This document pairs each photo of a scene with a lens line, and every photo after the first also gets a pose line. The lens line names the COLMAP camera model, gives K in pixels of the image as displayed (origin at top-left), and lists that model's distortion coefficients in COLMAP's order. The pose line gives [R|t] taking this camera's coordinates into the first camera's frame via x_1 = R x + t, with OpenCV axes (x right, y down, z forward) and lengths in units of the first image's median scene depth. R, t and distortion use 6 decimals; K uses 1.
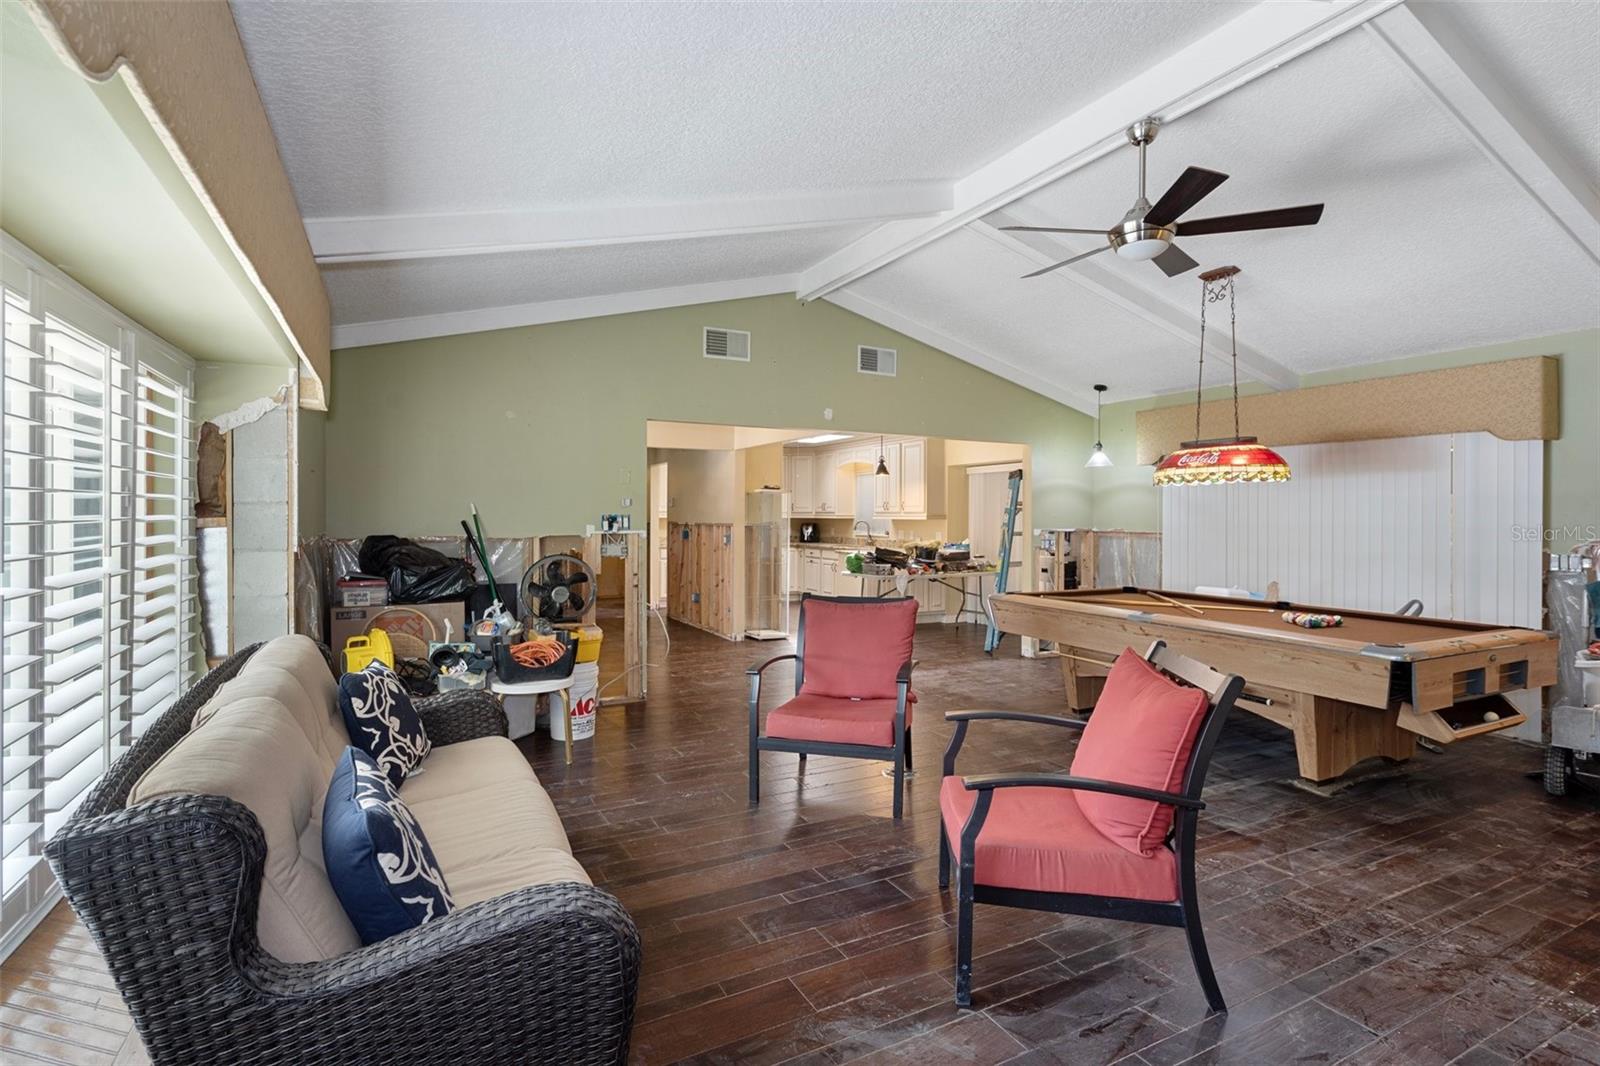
lens RADIAL K [[766.9, 0, 791.8], [0, 766.9, 517.8], [0, 0, 1]] dist [0.002332, 0.003160]
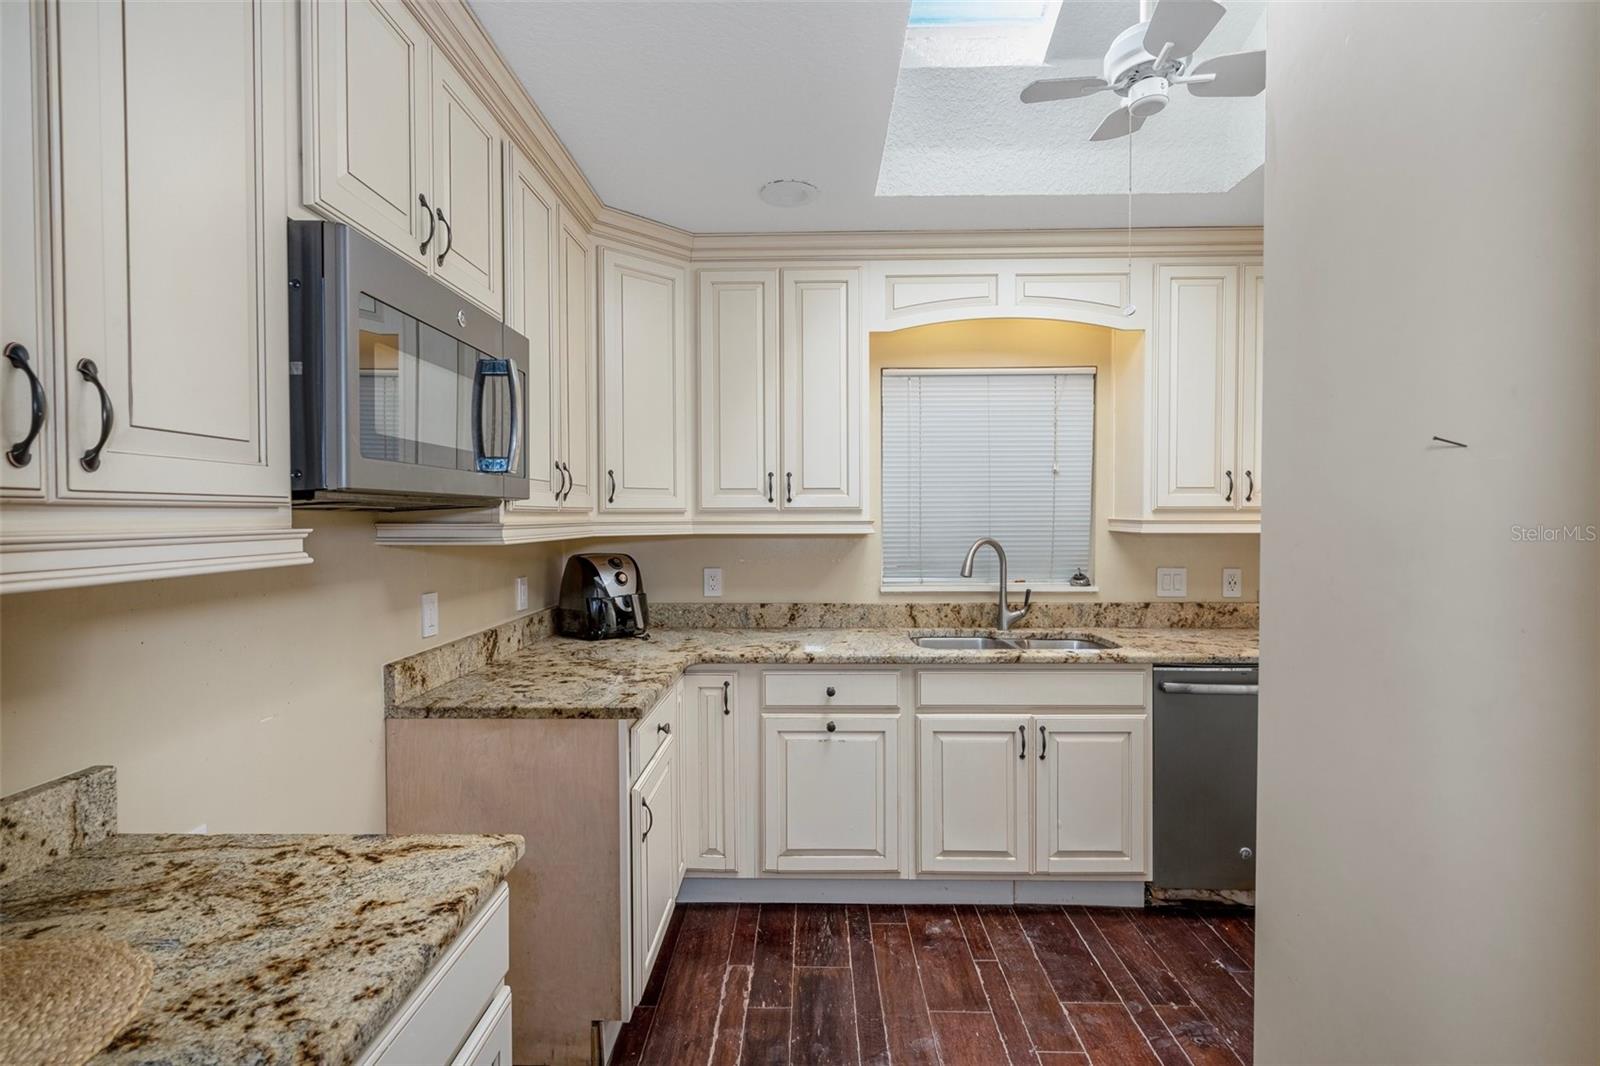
lens RADIAL K [[766.9, 0, 797.0], [0, 766.9, 529.0], [0, 0, 1]] dist [0.002332, 0.003160]
pose [[0.472799, -0.023685, 0.880852, -0.519417], [0.009844, 0.999718, 0.021597, -0.018893], [-0.881115, -0.001540, 0.472899, 2.700584]]
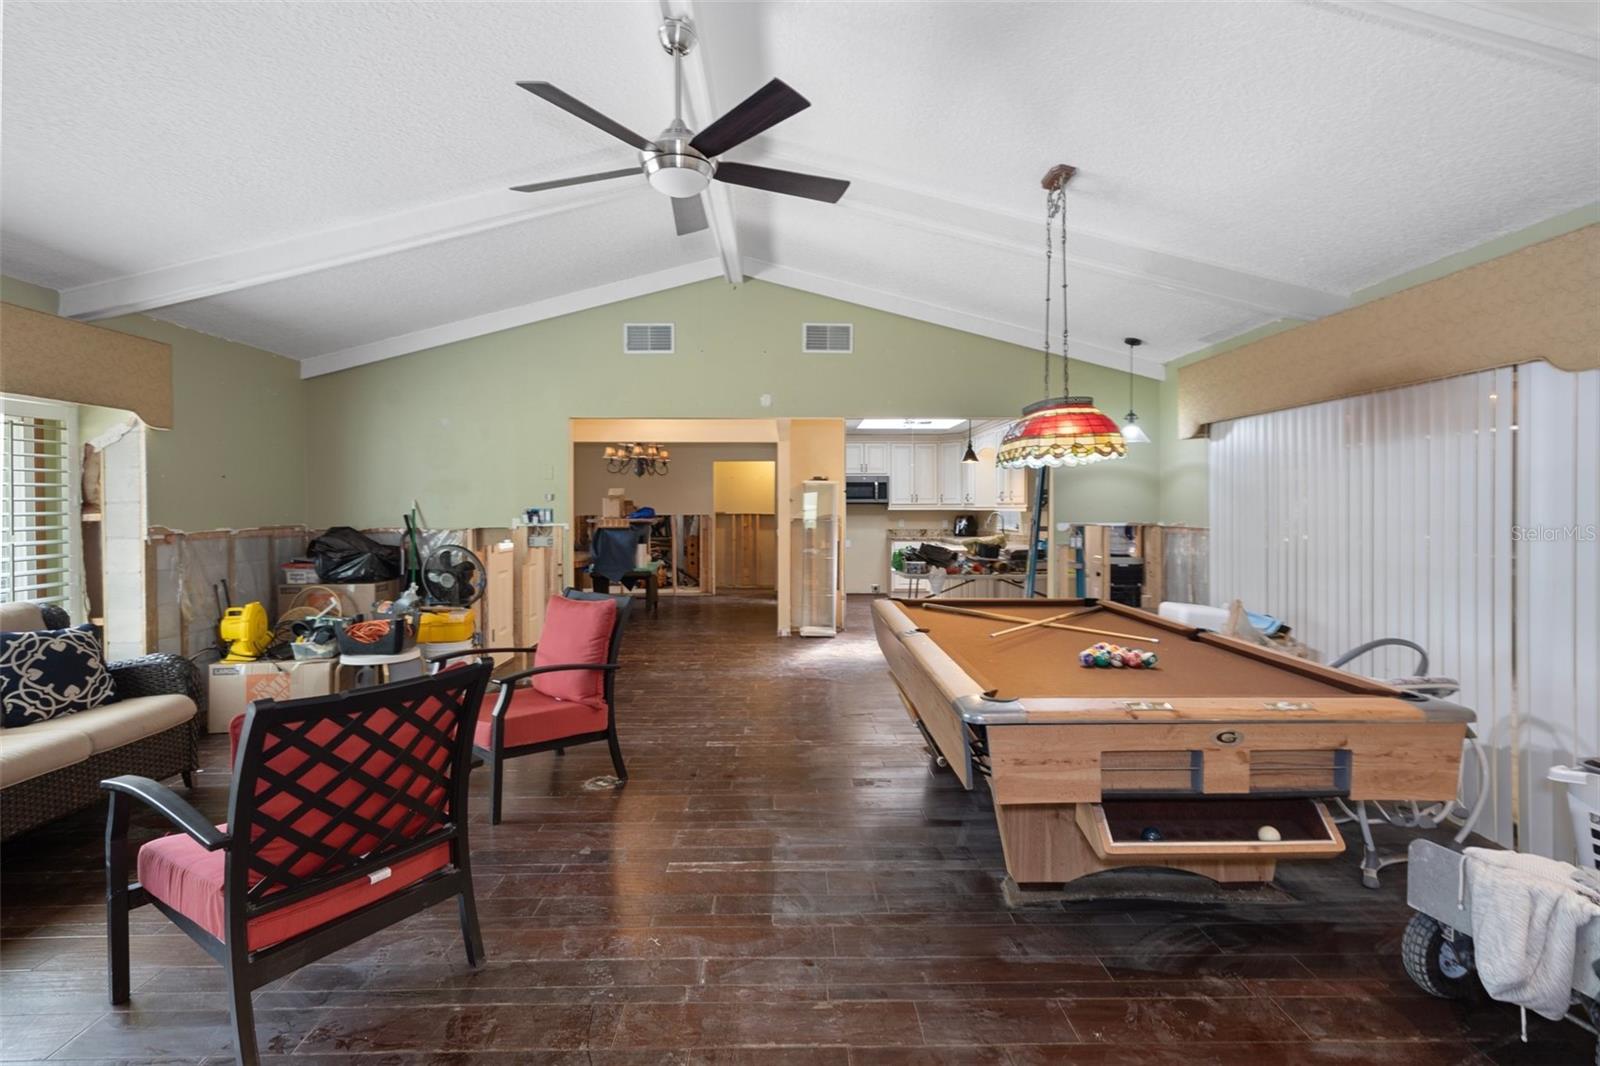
lens RADIAL K [[766.9, 0, 790.6], [0, 766.9, 509.8], [0, 0, 1]] dist [0.002332, 0.003160]
pose [[0.896077, -0.004773, -0.443872, 0.794067], [0.004801, 0.999988, -0.001060, 0.000614], [0.443872, -0.001181, 0.896089, 0.271803]]
